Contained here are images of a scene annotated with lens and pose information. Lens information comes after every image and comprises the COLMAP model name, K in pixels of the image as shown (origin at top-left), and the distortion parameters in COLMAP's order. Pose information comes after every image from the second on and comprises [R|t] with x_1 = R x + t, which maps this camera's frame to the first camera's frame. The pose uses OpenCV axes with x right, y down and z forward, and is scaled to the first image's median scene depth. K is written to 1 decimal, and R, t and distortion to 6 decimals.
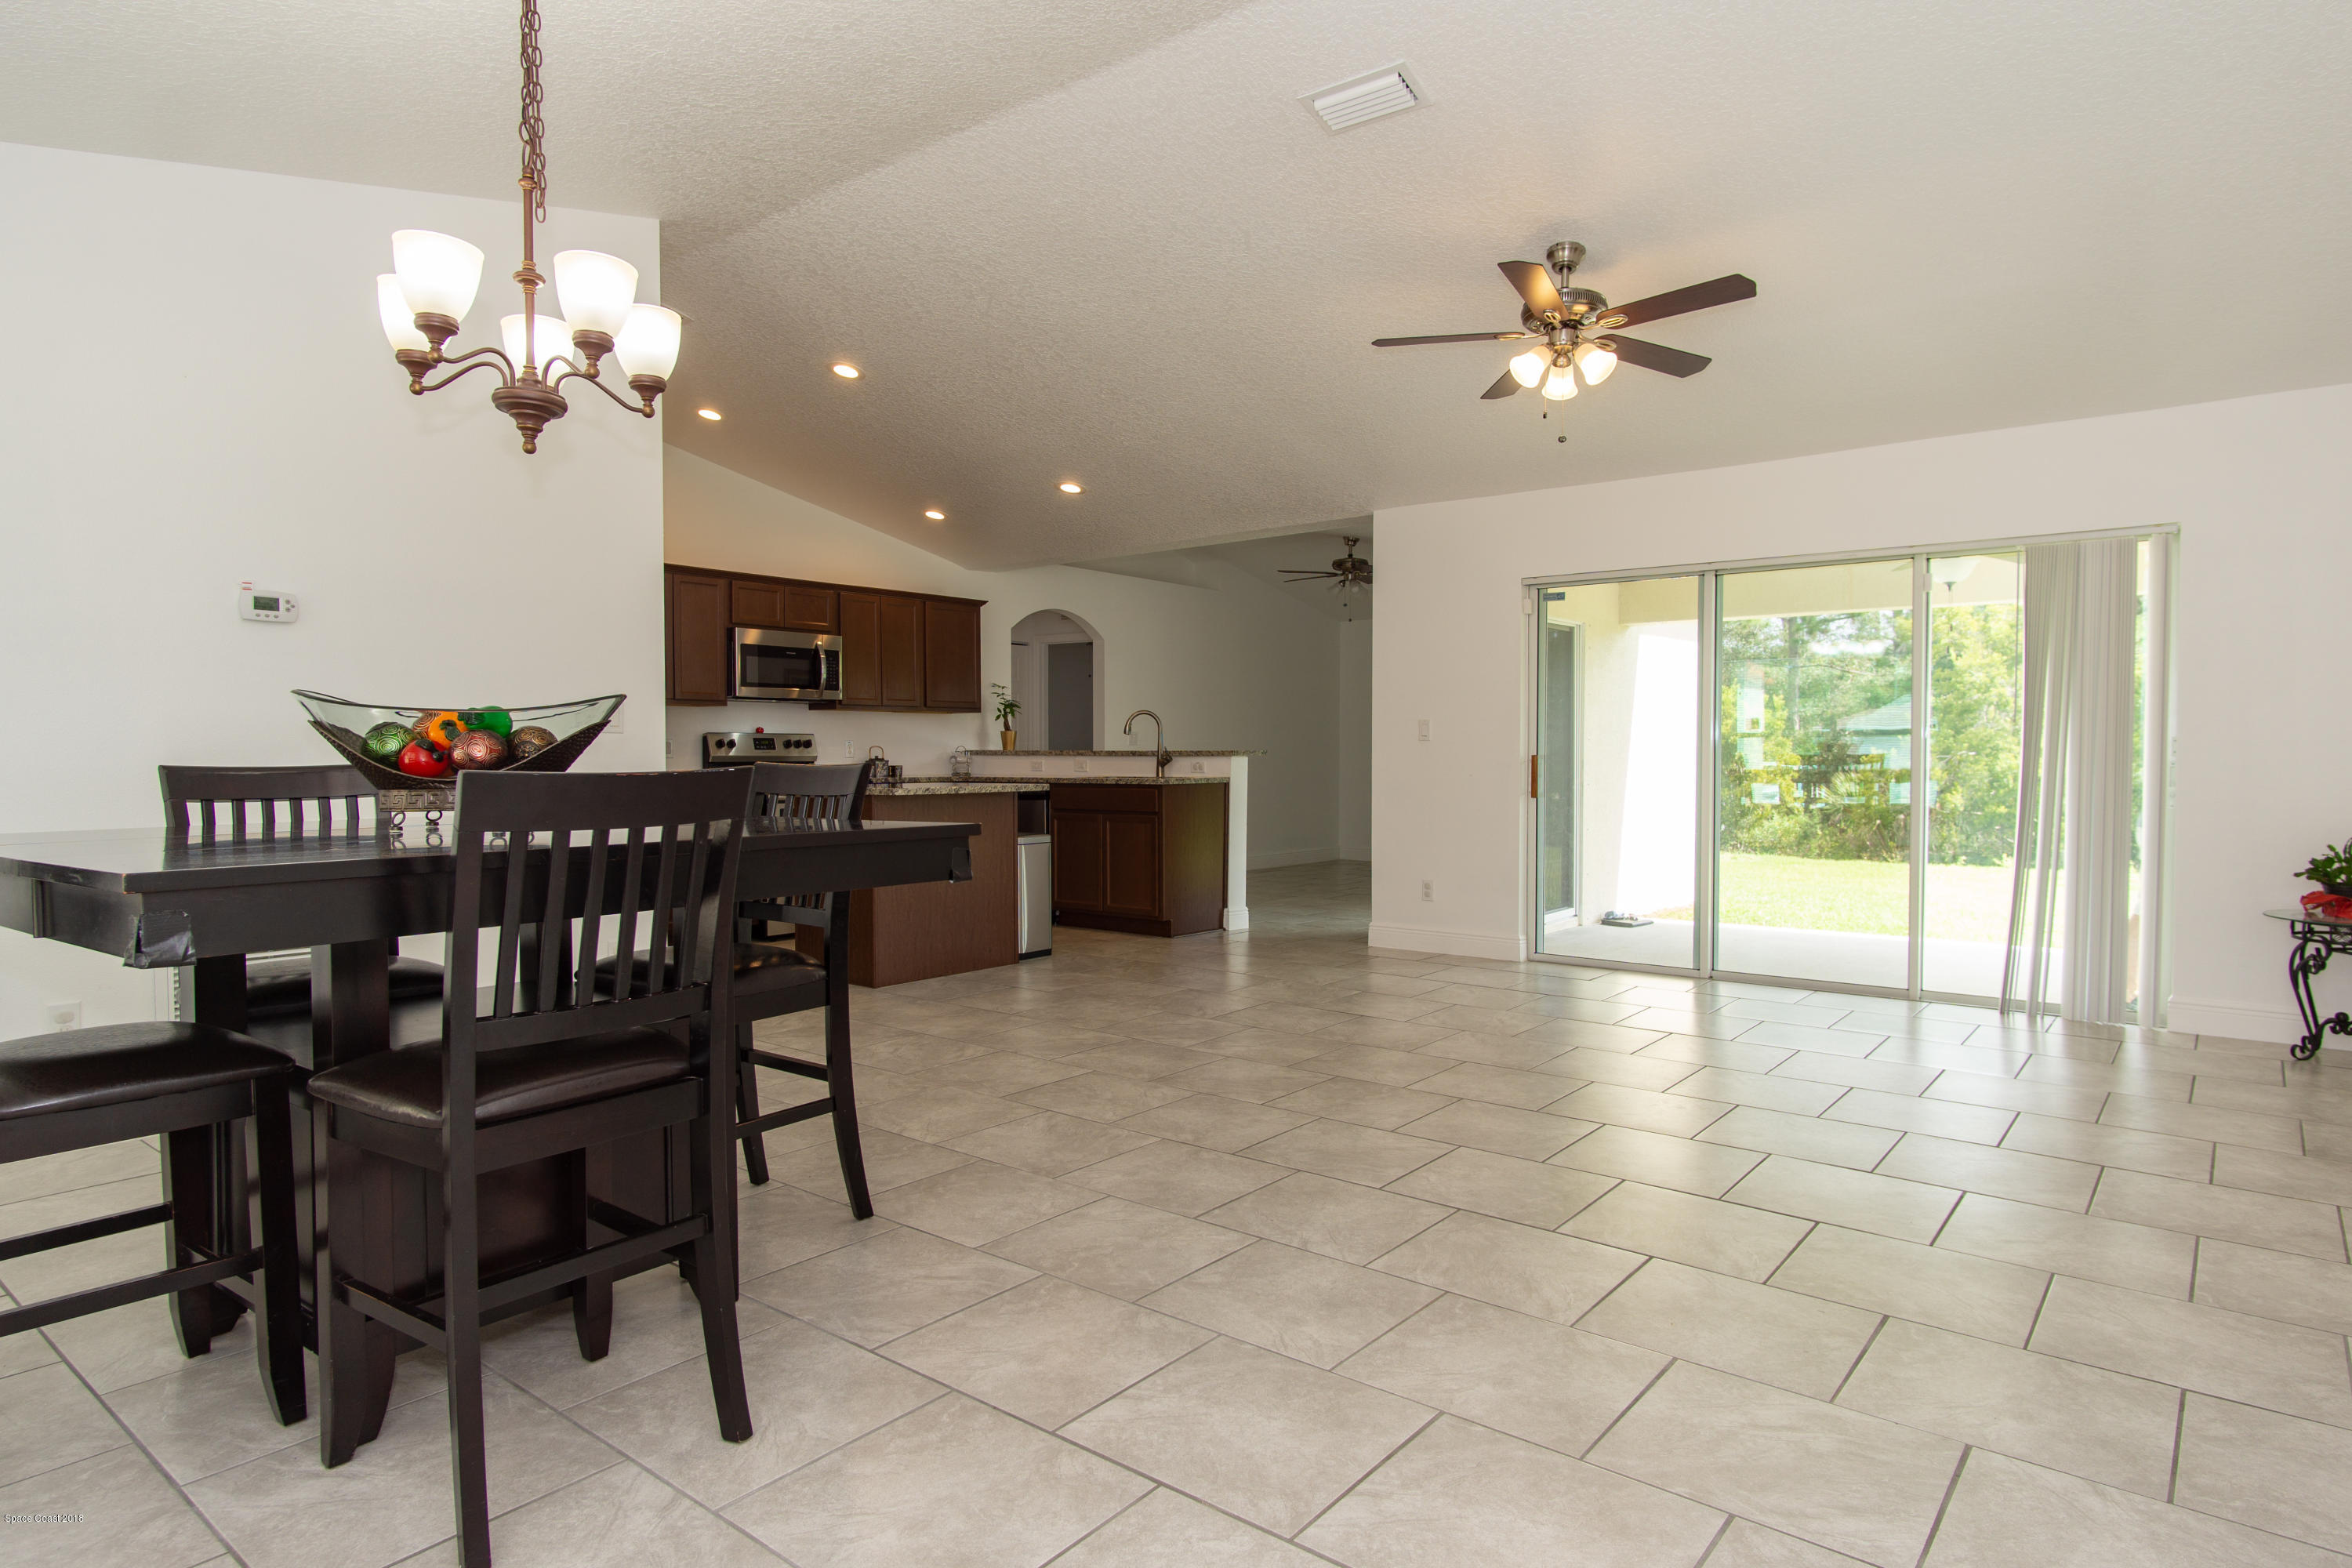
lens RADIAL K [[1282.5, 0, 1183.8], [0, 1282.5, 804.8], [0, 0, 1]] dist [0.003002, 0.004844]
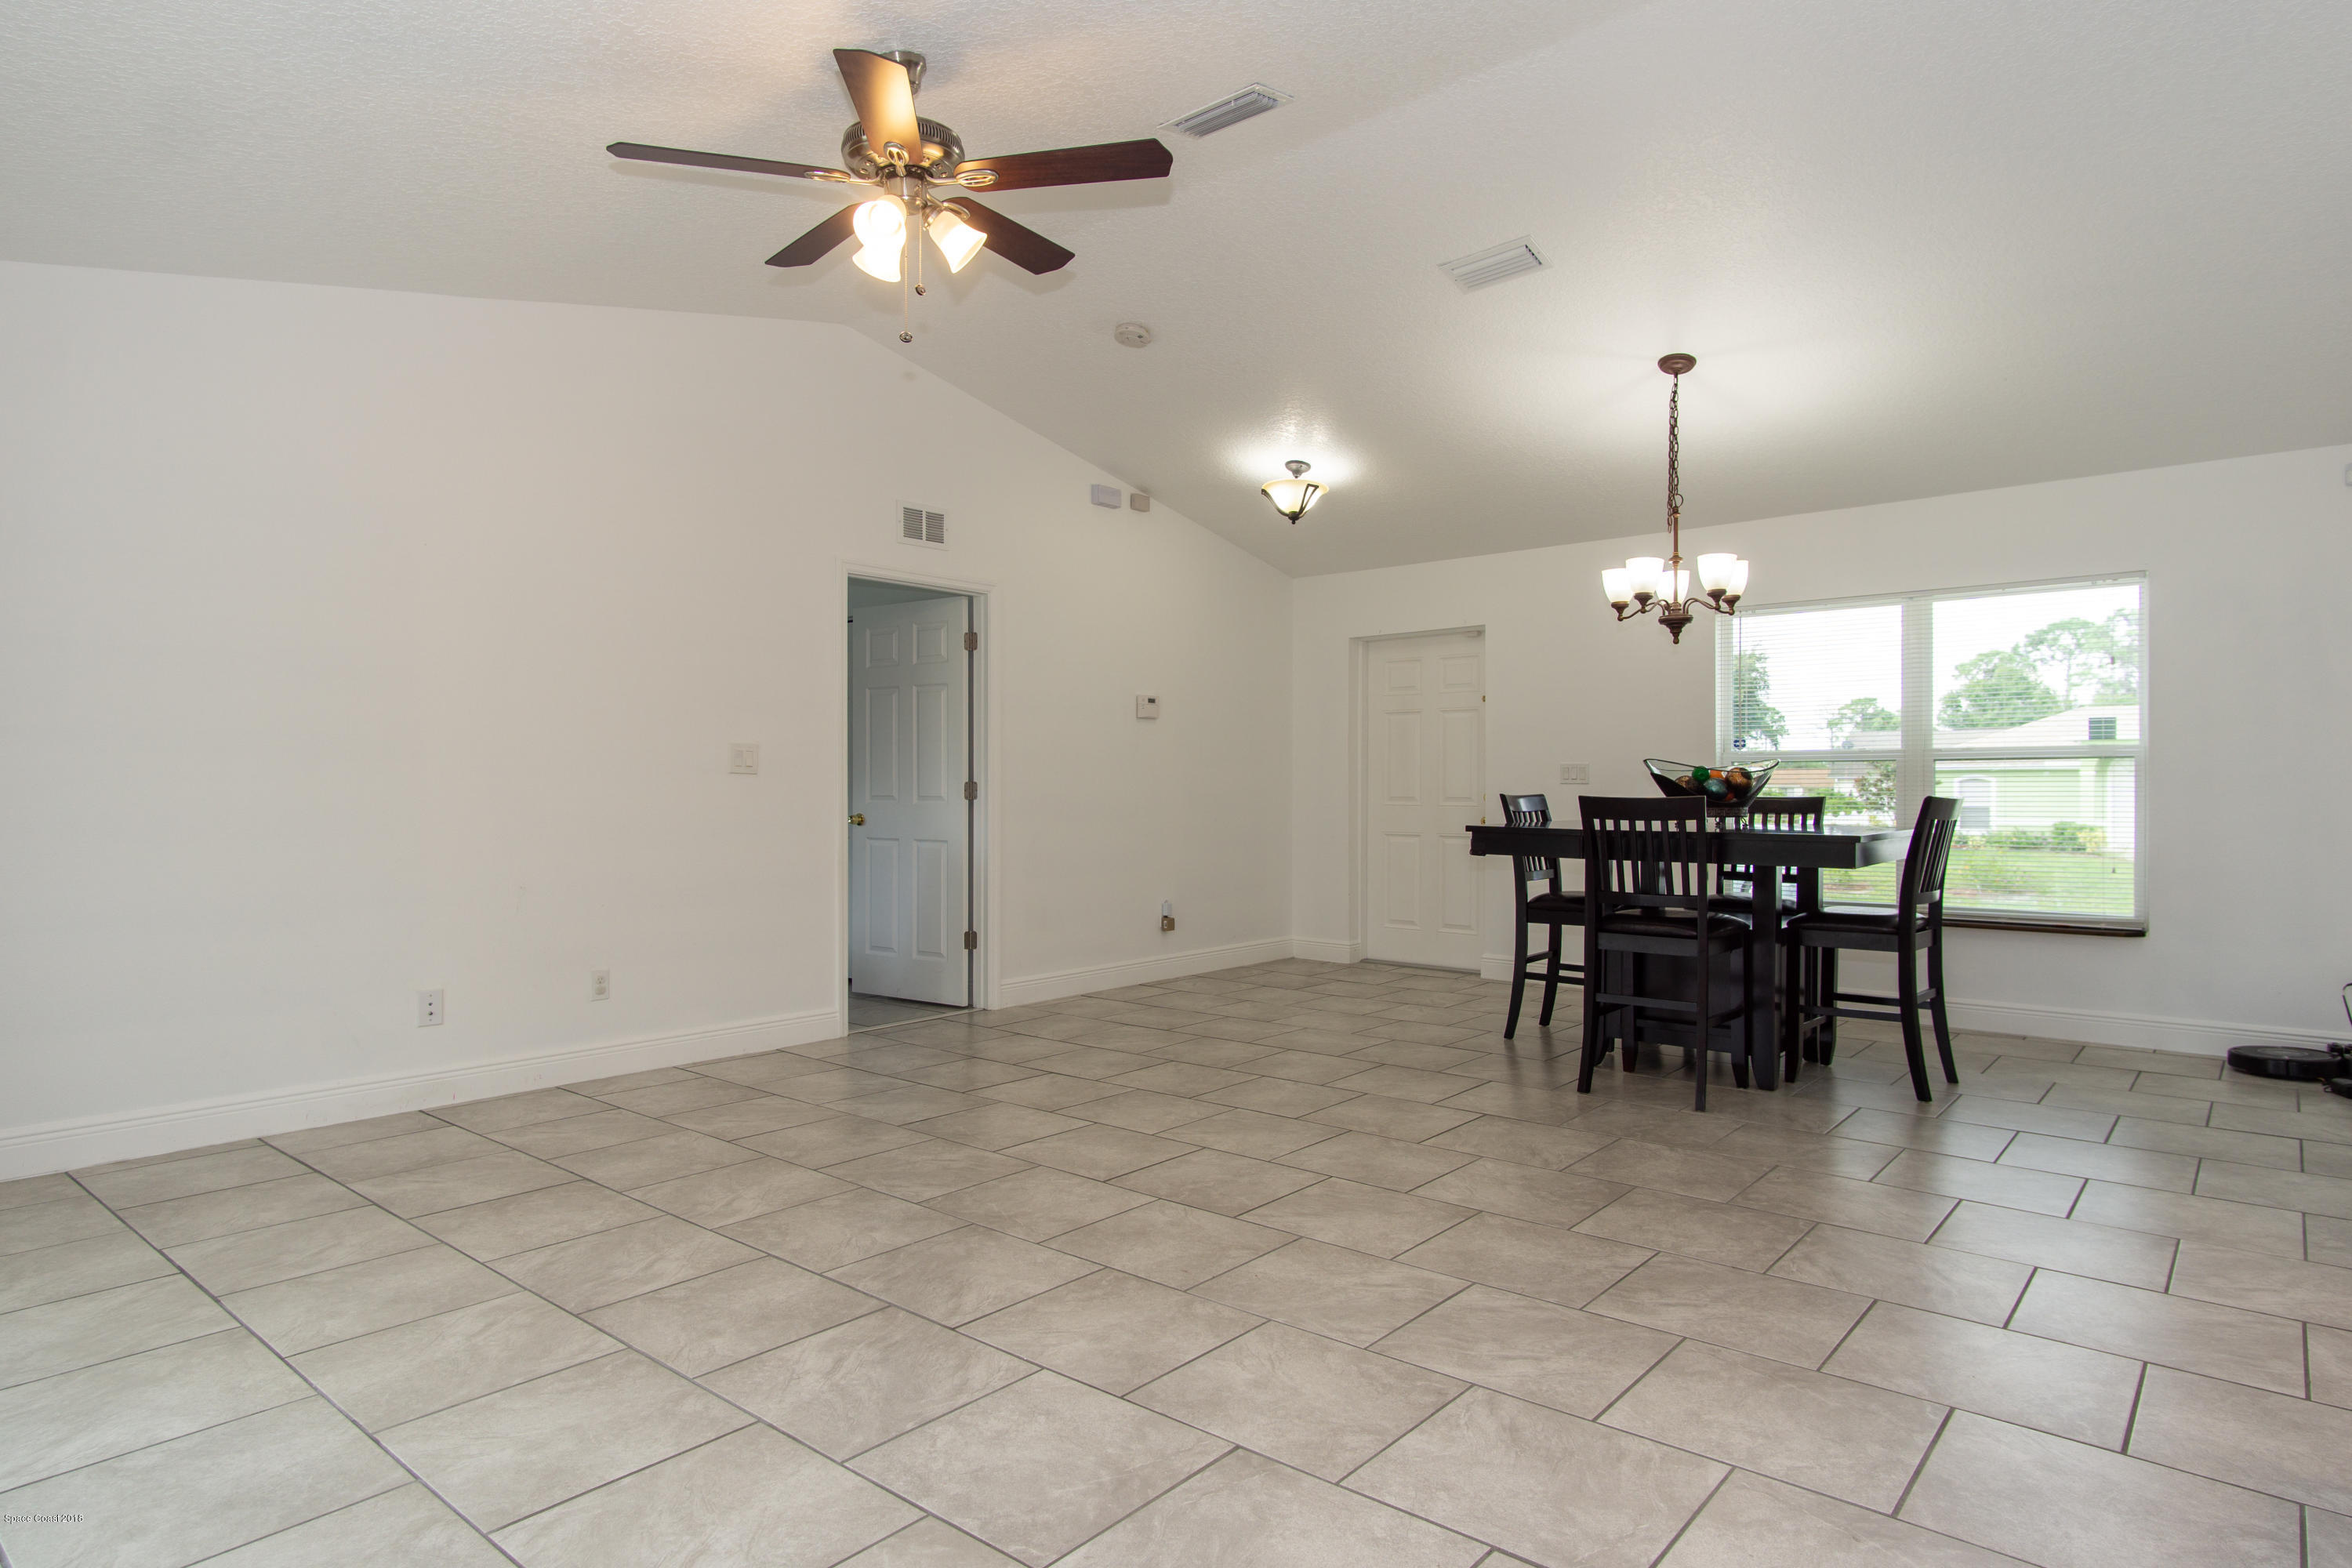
lens RADIAL K [[1282.5, 0, 1180.2], [0, 1282.5, 787.6], [0, 0, 1]] dist [0.003002, 0.004844]
pose [[-0.999767, 0.001973, 0.021513, 0.078497], [0.002847, 0.999169, 0.040662, -0.042331], [-0.021415, 0.040714, -0.998941, 1.009463]]
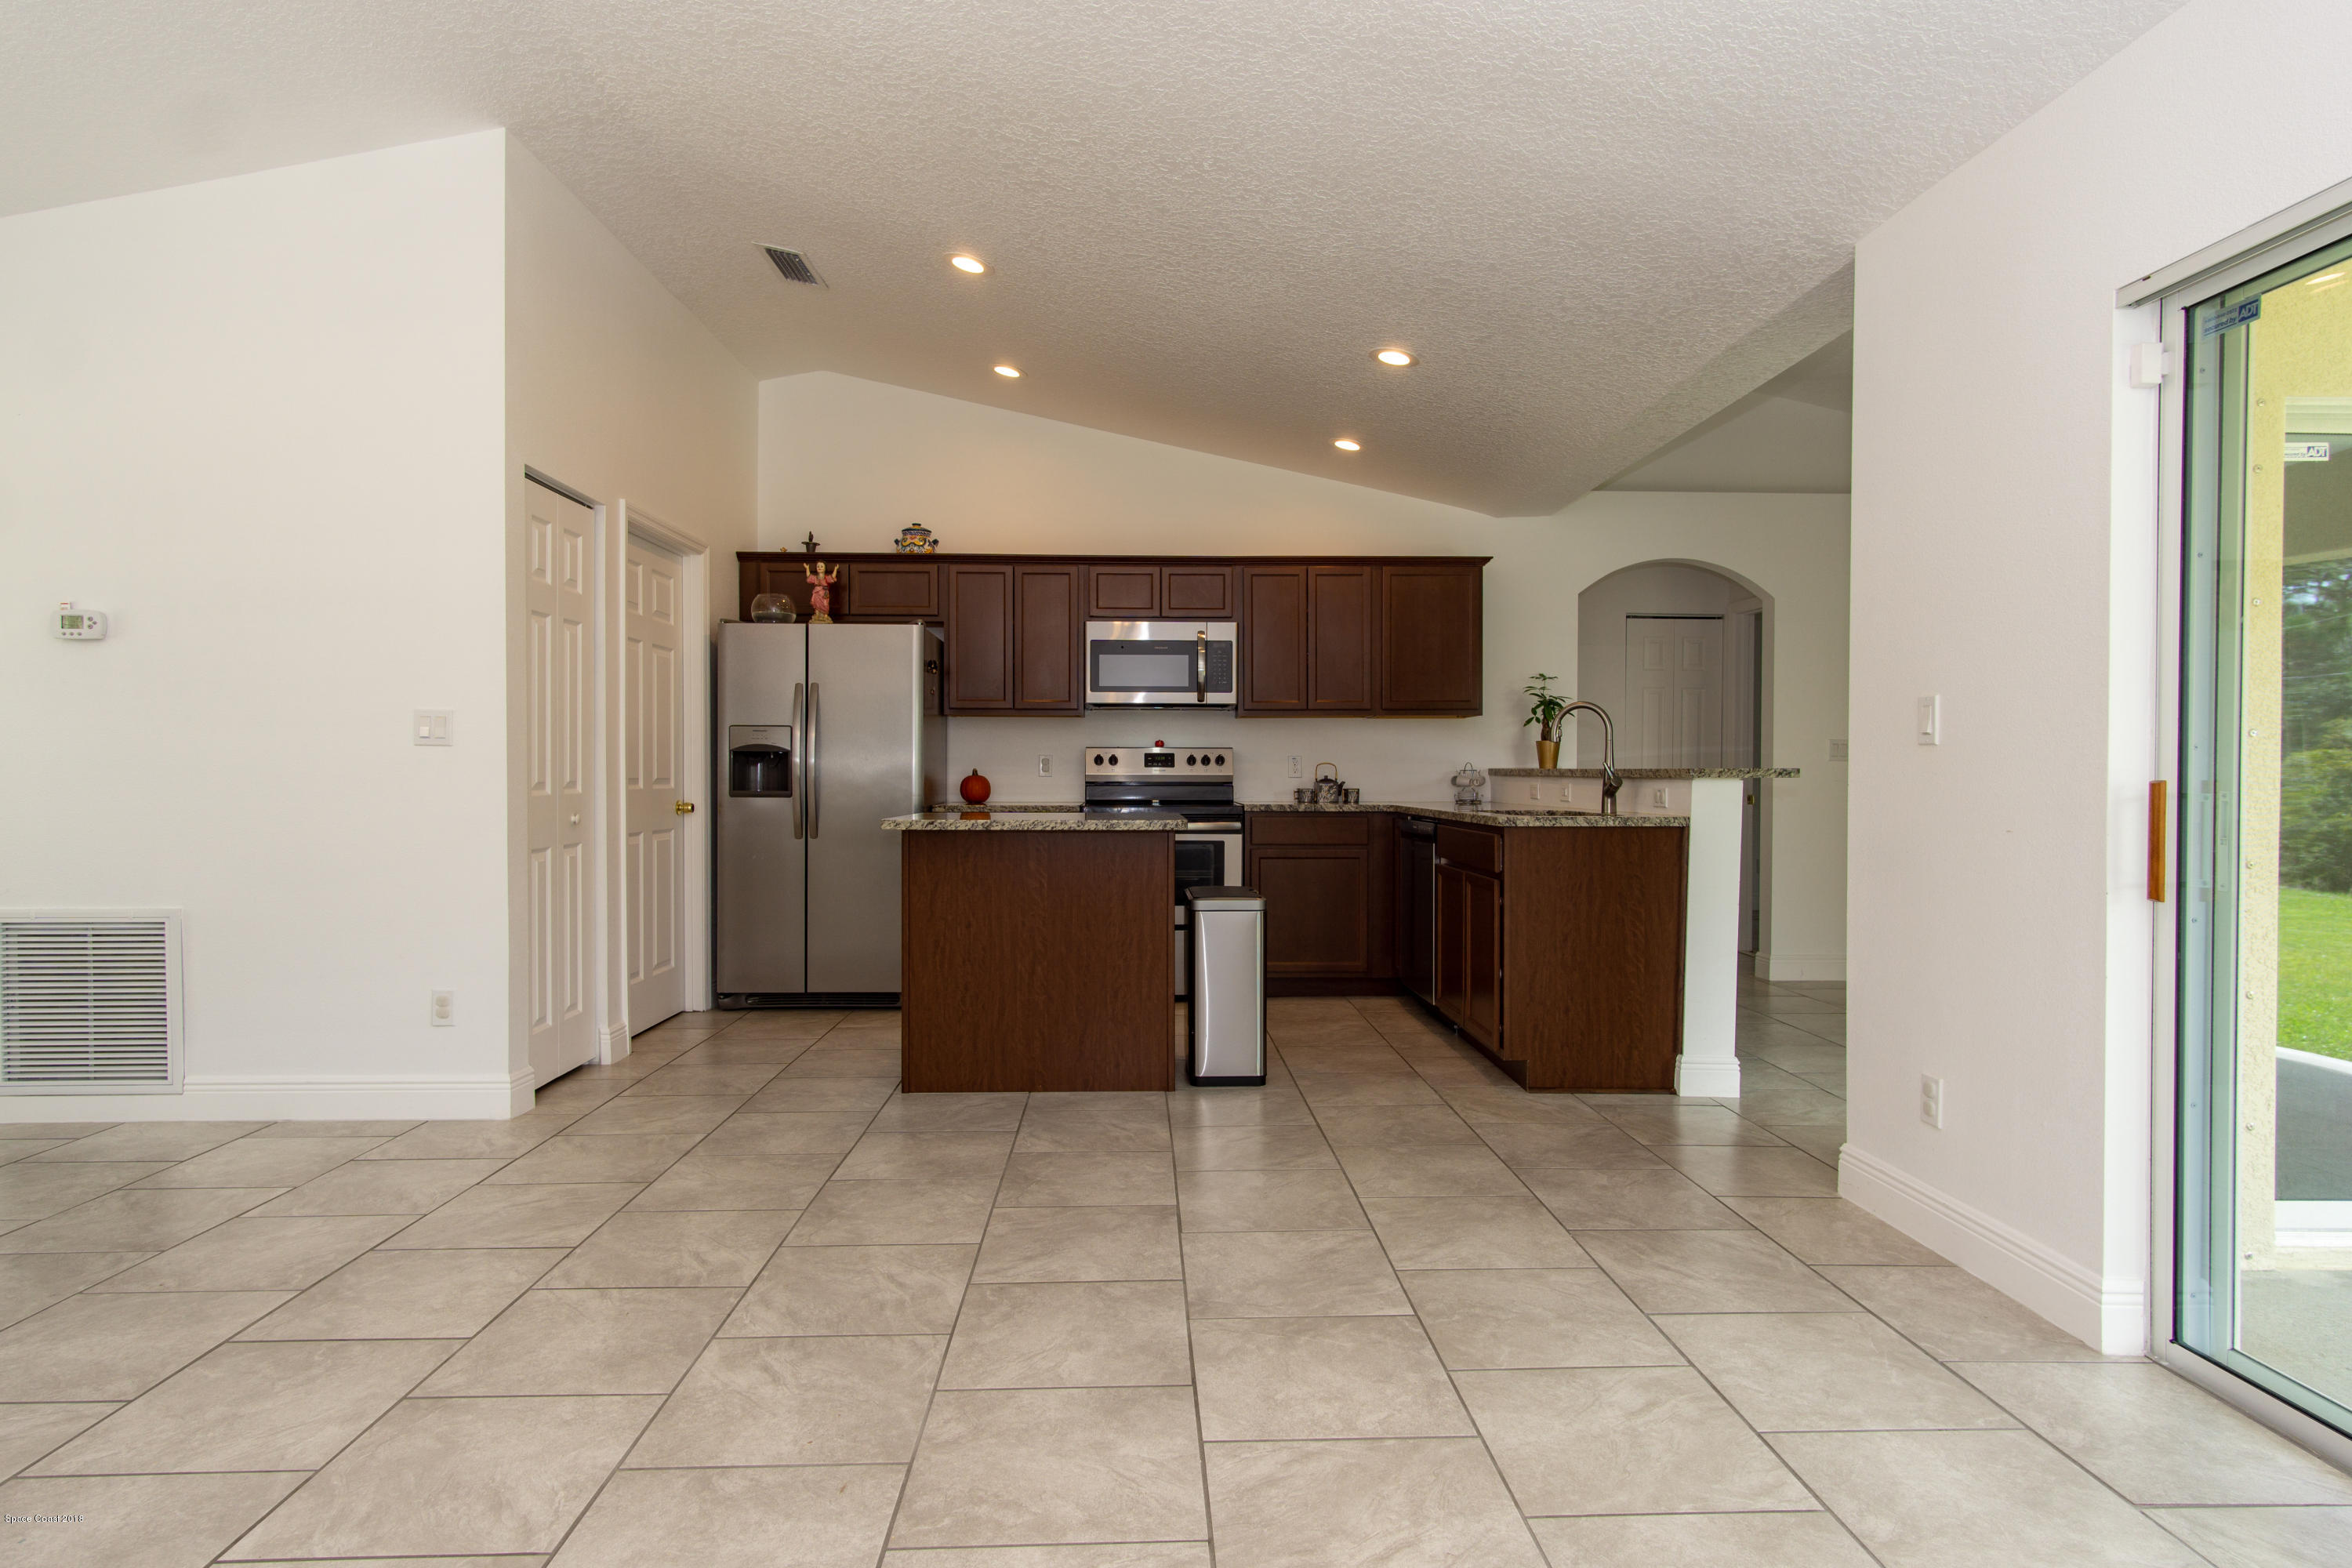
lens RADIAL K [[1282.5, 0, 1189.7], [0, 1282.5, 771.3], [0, 0, 1]] dist [0.003002, 0.004844]
pose [[0.656860, 0.002160, -0.754010, 0.326334], [-0.034635, 0.999027, -0.027311, -0.019800], [0.753217, 0.044055, 0.656295, 0.503638]]
